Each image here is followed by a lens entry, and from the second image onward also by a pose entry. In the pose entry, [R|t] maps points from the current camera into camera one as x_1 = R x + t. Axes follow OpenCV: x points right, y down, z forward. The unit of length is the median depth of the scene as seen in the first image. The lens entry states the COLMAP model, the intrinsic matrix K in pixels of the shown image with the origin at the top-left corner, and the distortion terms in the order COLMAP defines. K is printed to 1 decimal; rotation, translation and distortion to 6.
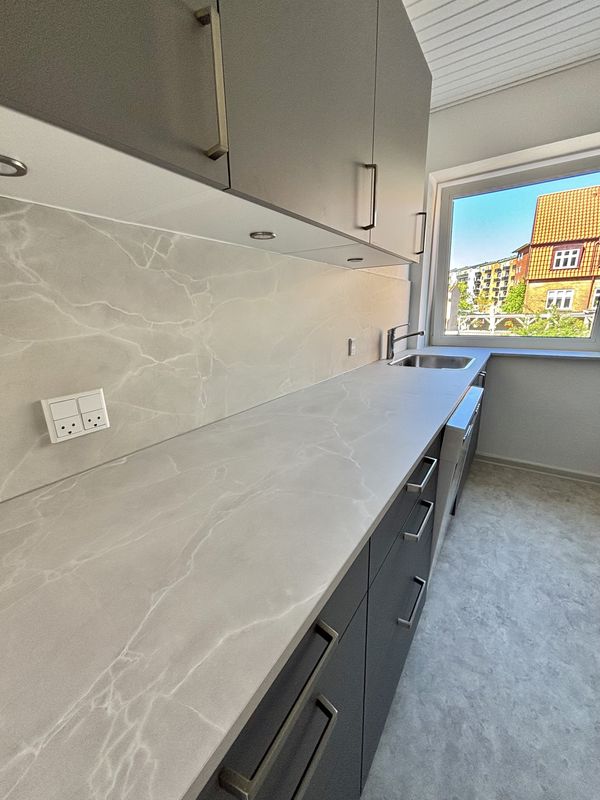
lens RADIAL K [[324.1, 0, 300.5], [0, 324.1, 398.2], [0, 0, 1]] dist [-0.004046, 0.001578]
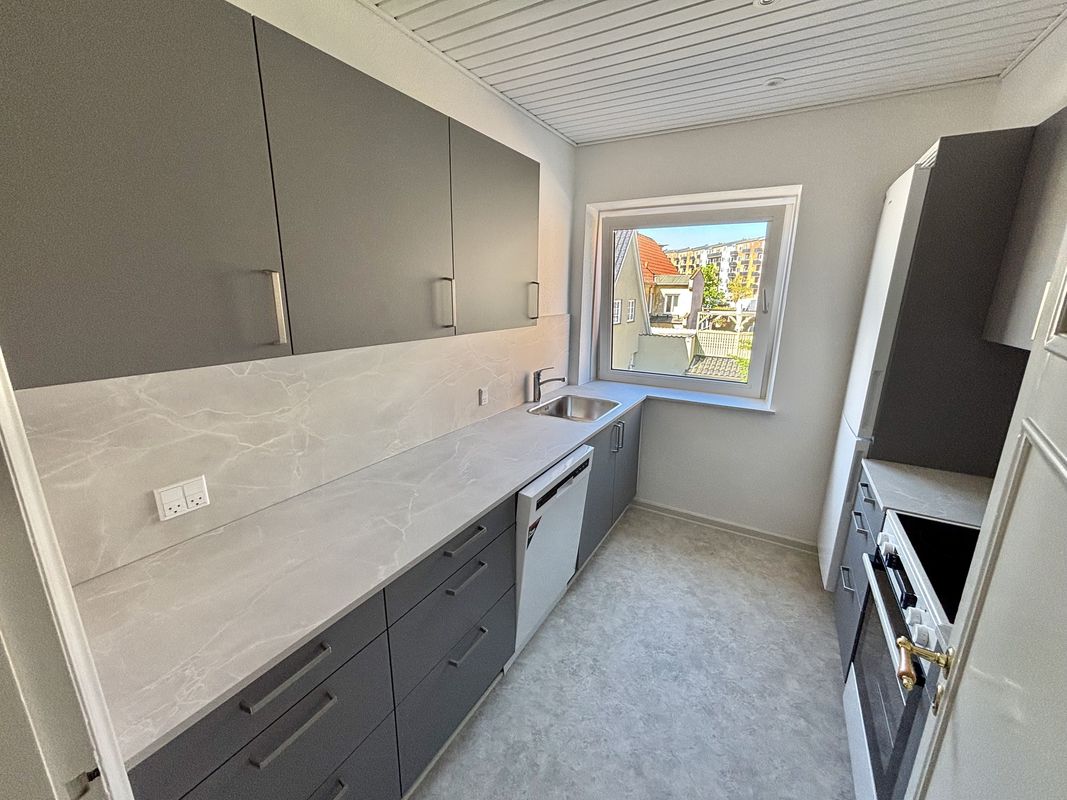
lens RADIAL K [[432.3, 0, 530.4], [0, 432.3, 398.9], [0, 0, 1]] dist [-0.004046, 0.001578]
pose [[0.997932, 0.023380, 0.059870, 0.312803], [-0.022272, 0.999569, -0.019109, -0.180779], [-0.060291, 0.017736, 0.998023, -0.432583]]
